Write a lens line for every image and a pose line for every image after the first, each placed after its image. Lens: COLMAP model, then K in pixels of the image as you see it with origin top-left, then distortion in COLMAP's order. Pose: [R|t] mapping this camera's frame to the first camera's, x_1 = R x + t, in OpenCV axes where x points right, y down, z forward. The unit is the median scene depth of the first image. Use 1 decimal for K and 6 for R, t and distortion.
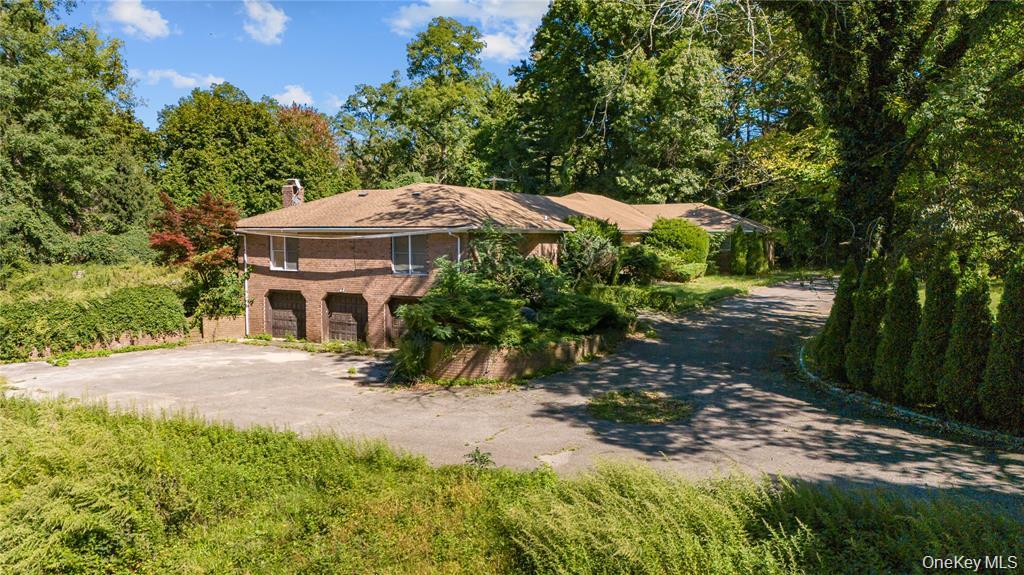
lens RADIAL K [[809.0, 0, 512.0], [0, 809.0, 287.5], [0, 0, 1]] dist [0.086621, -0.003032]
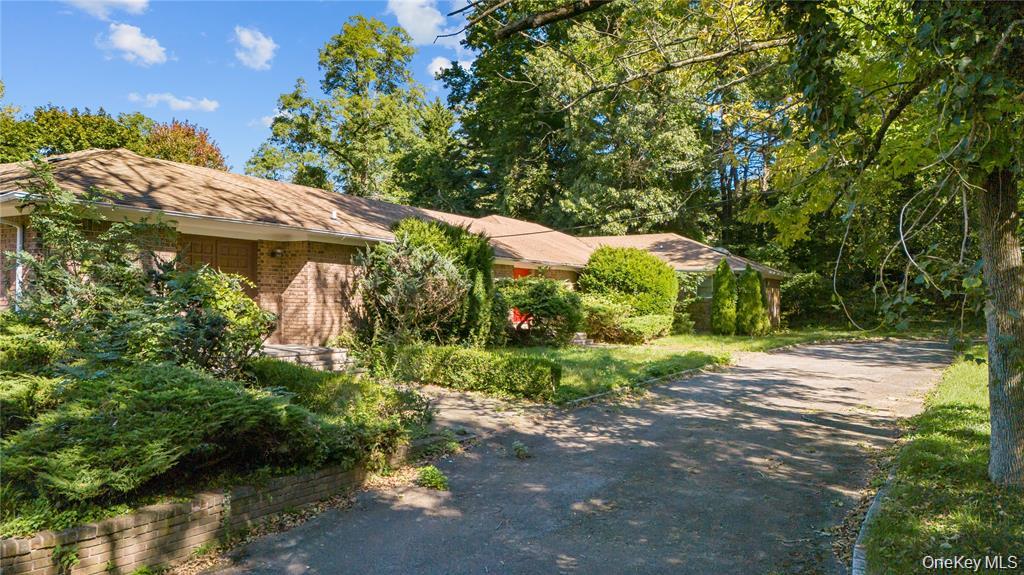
lens RADIAL K [[809.0, 0, 512.0], [0, 809.0, 287.5], [0, 0, 1]] dist [0.086621, -0.003032]
pose [[0.999874, 0.005714, -0.014802, 0.102769], [-0.006915, 0.996574, -0.082416, 0.001625], [0.014281, 0.082508, 0.996488, 0.300783]]
